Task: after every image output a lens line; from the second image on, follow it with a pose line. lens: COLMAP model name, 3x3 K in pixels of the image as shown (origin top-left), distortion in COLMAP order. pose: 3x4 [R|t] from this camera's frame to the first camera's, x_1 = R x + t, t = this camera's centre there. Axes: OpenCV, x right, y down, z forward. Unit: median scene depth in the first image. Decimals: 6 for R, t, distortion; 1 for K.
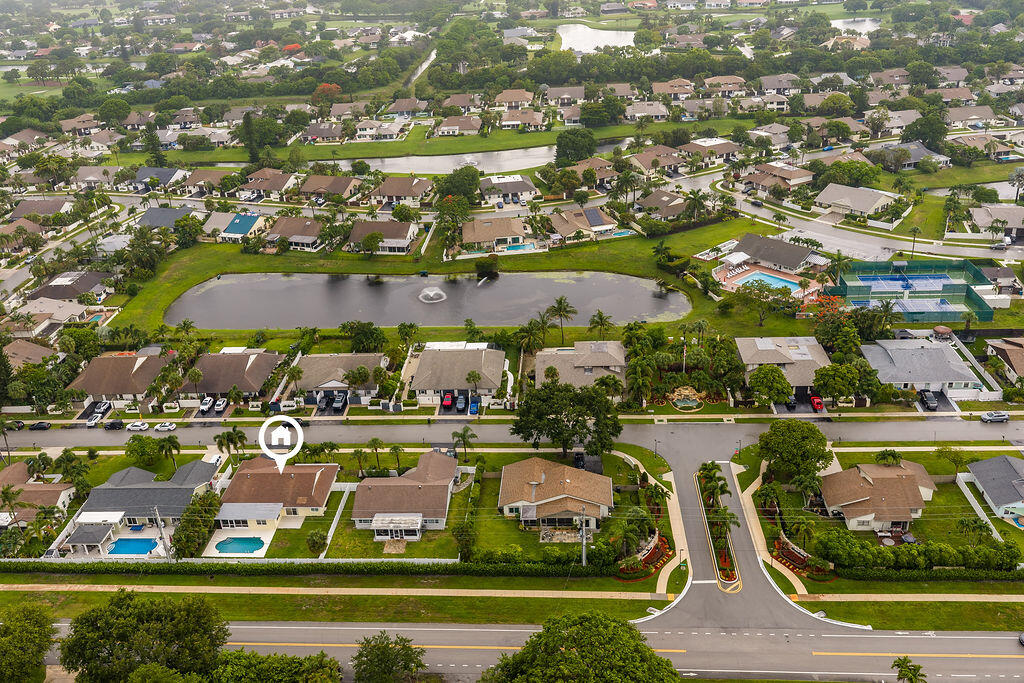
lens RADIAL K [[893.9, 0, 480.9], [0, 893.9, 341.8], [0, 0, 1]] dist [0.007447, -0.011320]
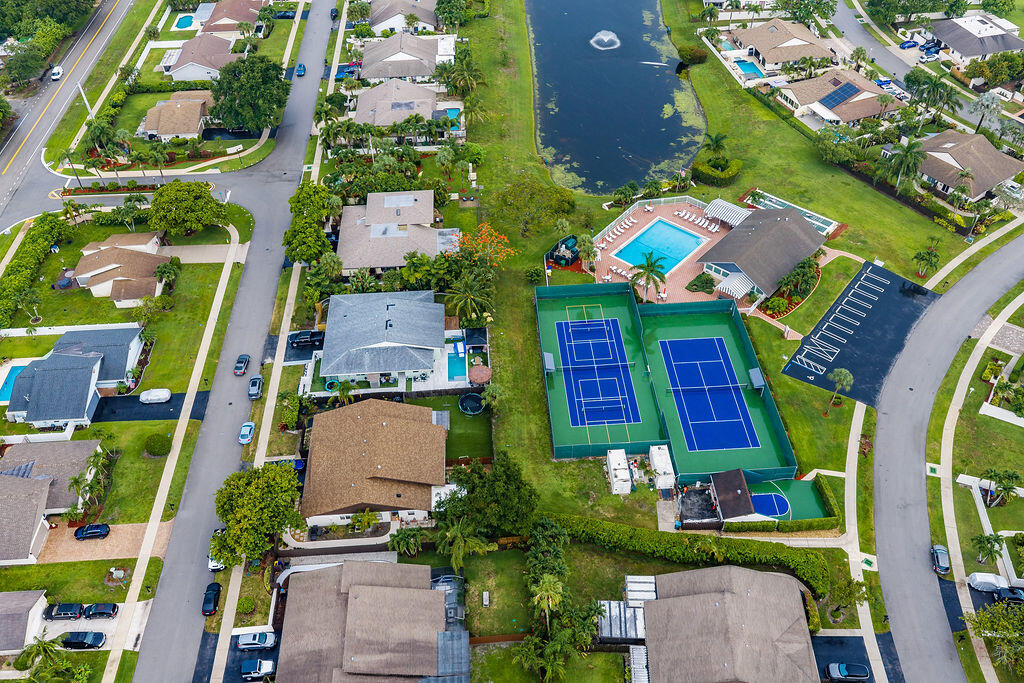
lens RADIAL K [[847.7, 0, 512.0], [0, 847.7, 341.5], [0, 0, 1]] dist [0.009044, -0.016244]
pose [[0.156318, 0.730997, -0.664235, 0.981904], [-0.423505, 0.657151, 0.623536, -0.468394], [0.892305, 0.183837, 0.412305, 0.778462]]
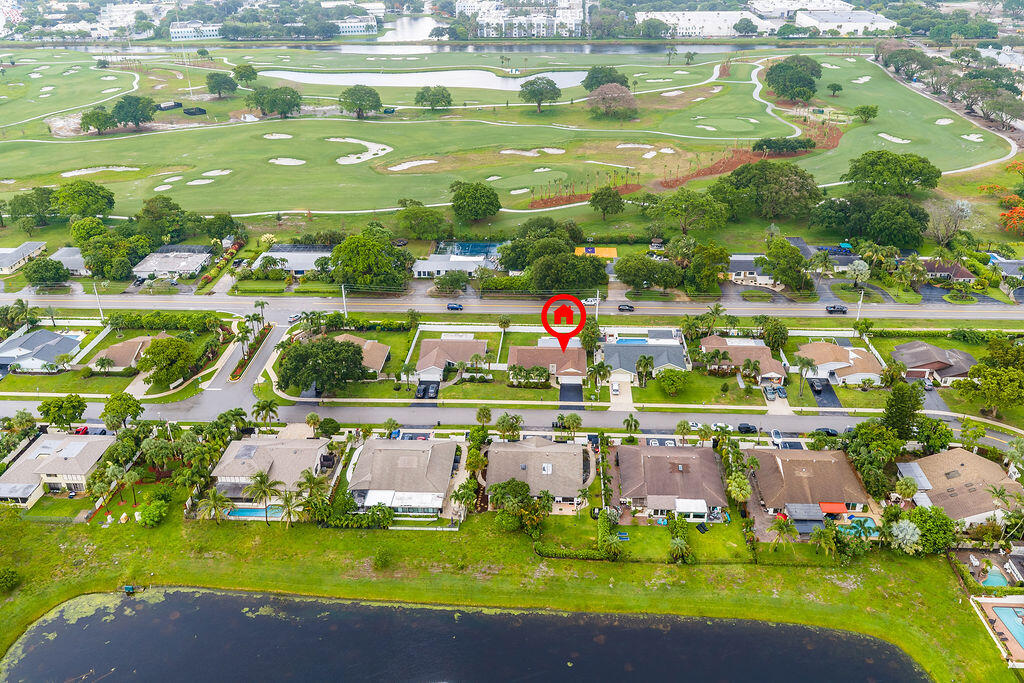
lens RADIAL K [[847.7, 0, 512.0], [0, 847.7, 341.5], [0, 0, 1]] dist [0.009044, -0.016244]
pose [[-0.996242, 0.086308, 0.007259, -0.161290], [0.057654, 0.598272, 0.799216, -0.758530], [0.064636, 0.796631, -0.601000, 1.475257]]
